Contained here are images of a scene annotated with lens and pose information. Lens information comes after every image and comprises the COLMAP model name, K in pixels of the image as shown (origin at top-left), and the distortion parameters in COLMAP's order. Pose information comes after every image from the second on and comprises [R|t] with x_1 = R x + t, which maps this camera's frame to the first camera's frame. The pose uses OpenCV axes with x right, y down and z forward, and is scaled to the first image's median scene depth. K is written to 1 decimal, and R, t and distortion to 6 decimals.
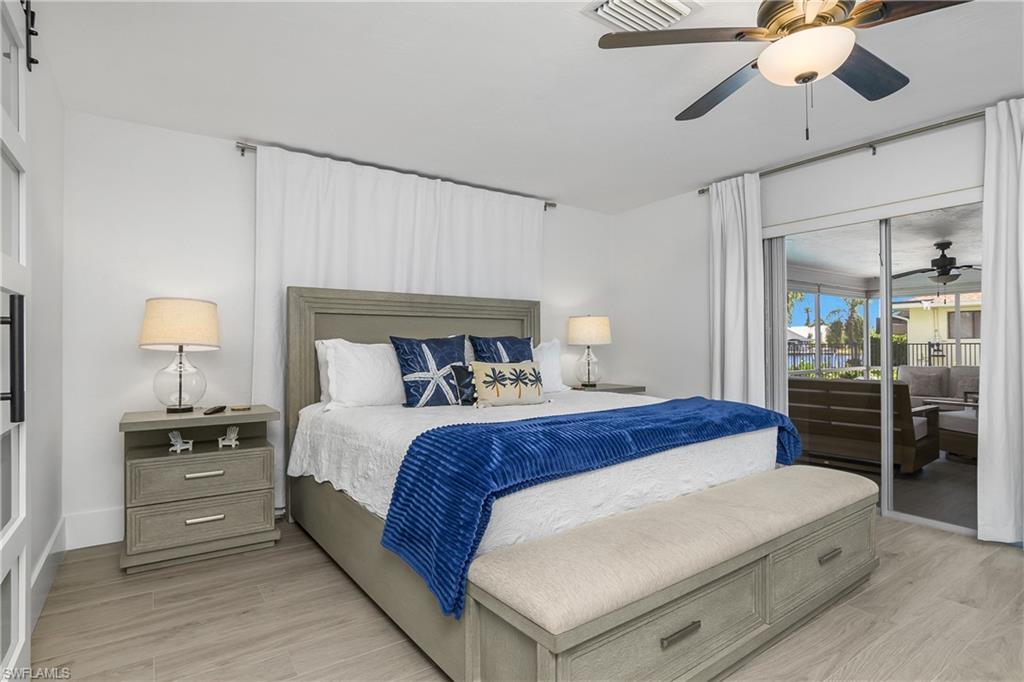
lens RADIAL K [[514.1, 0, 519.4], [0, 514.1, 343.2], [0, 0, 1]] dist [-0.021553, 0.001065]
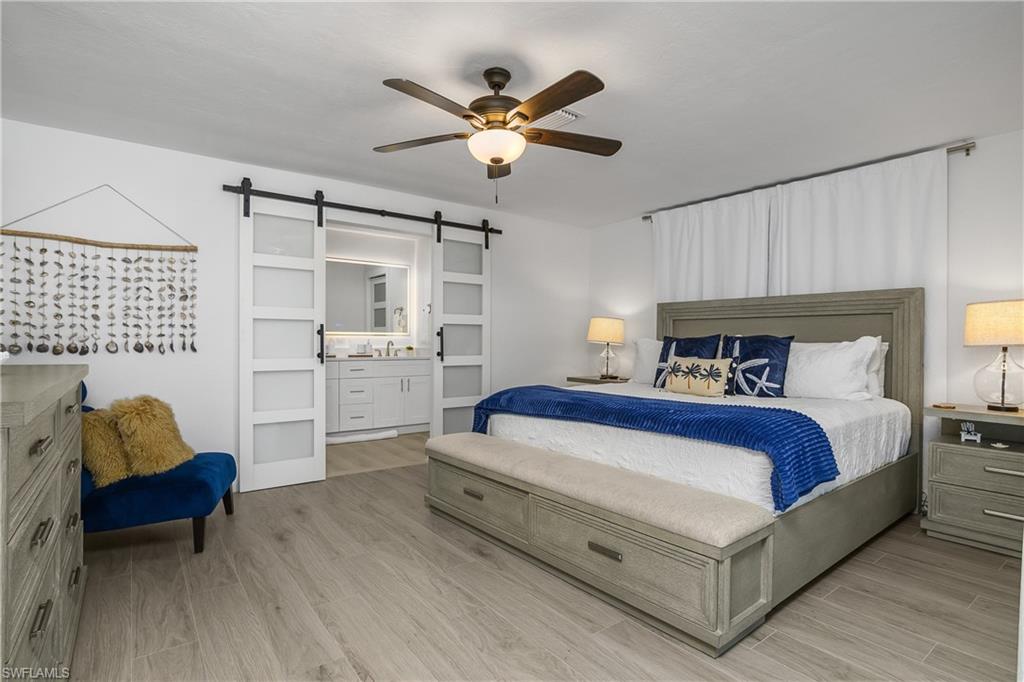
lens RADIAL K [[514.1, 0, 519.4], [0, 514.1, 343.2], [0, 0, 1]] dist [-0.021553, 0.001065]
pose [[0.020103, 0.011060, -0.999737, 1.105698], [0.005736, 0.999921, 0.011178, -0.013137], [0.999781, -0.005959, 0.020038, 0.537719]]
